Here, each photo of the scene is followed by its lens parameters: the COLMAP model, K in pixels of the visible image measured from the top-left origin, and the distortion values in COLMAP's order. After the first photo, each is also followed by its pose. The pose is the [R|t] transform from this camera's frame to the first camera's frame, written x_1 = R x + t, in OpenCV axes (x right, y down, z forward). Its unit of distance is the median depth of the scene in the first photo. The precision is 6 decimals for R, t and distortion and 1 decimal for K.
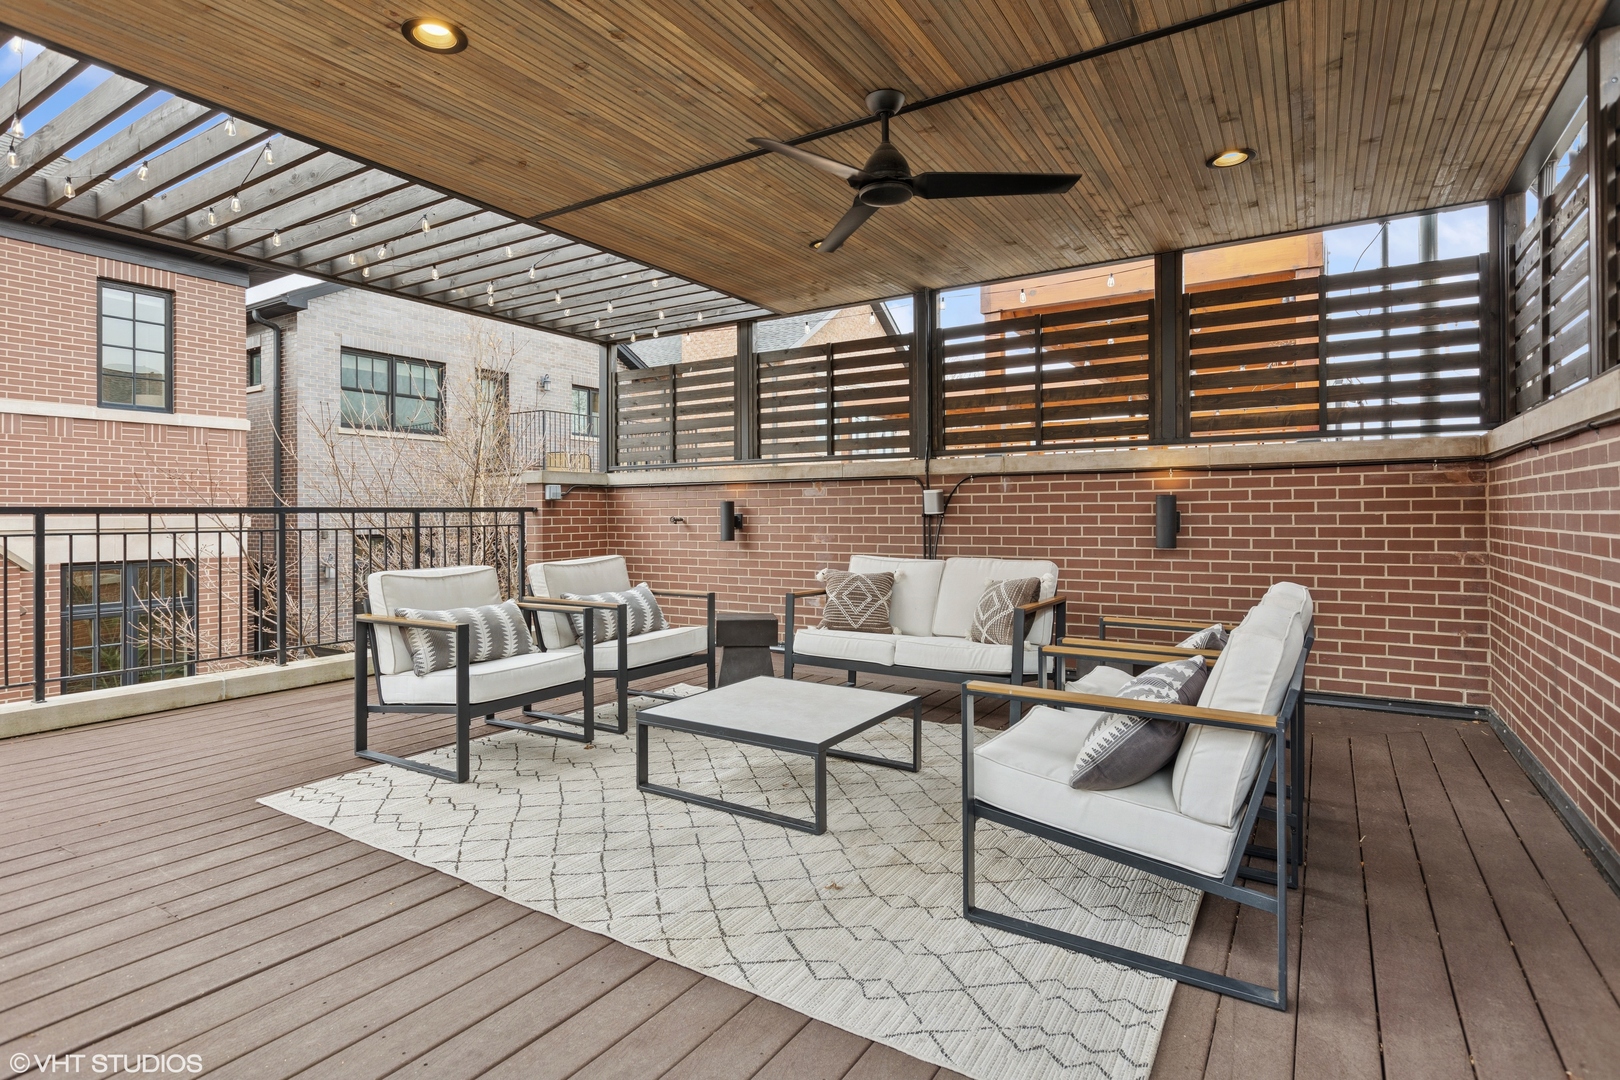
lens RADIAL K [[816.4, 0, 808.1], [0, 816.4, 525.2], [0, 0, 1]] dist [-0.001327, 0.000928]
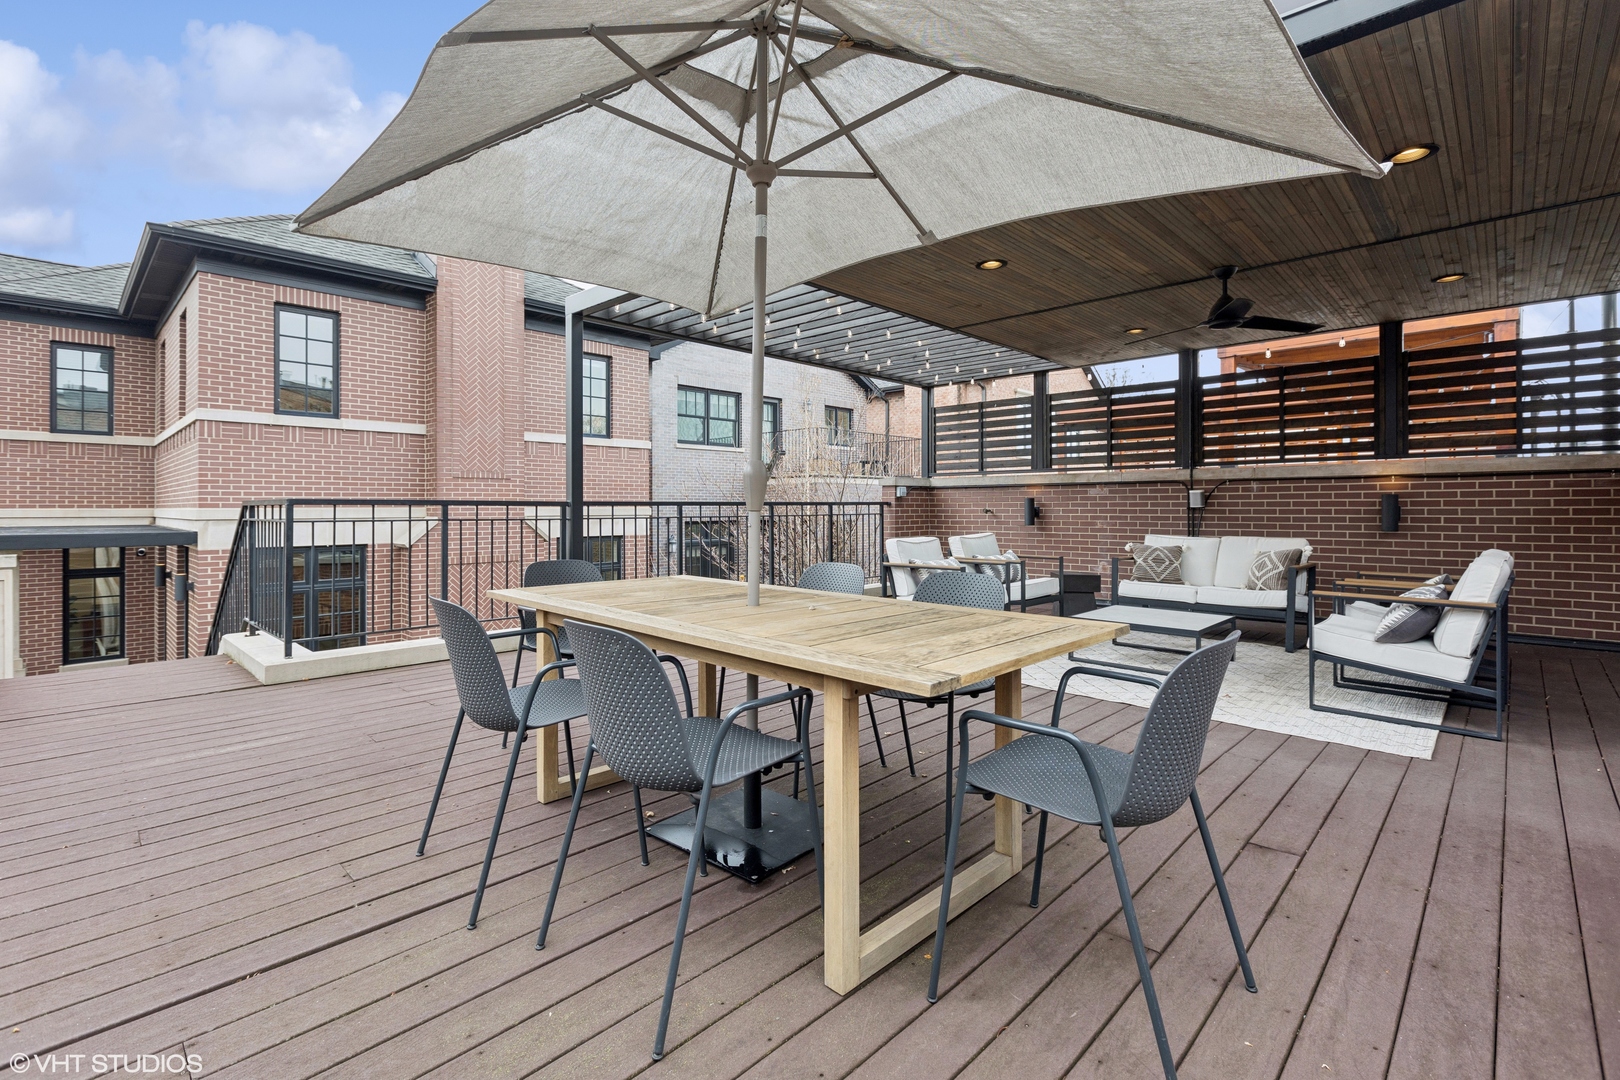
lens RADIAL K [[725.5, 0, 810.8], [0, 725.5, 514.9], [0, 0, 1]] dist [0.004853, -0.002856]
pose [[0.978566, 0.005258, -0.205864, -0.280963], [-0.005851, 0.999980, -0.002273, 0.007535], [0.205848, 0.003429, 0.978578, -0.437721]]
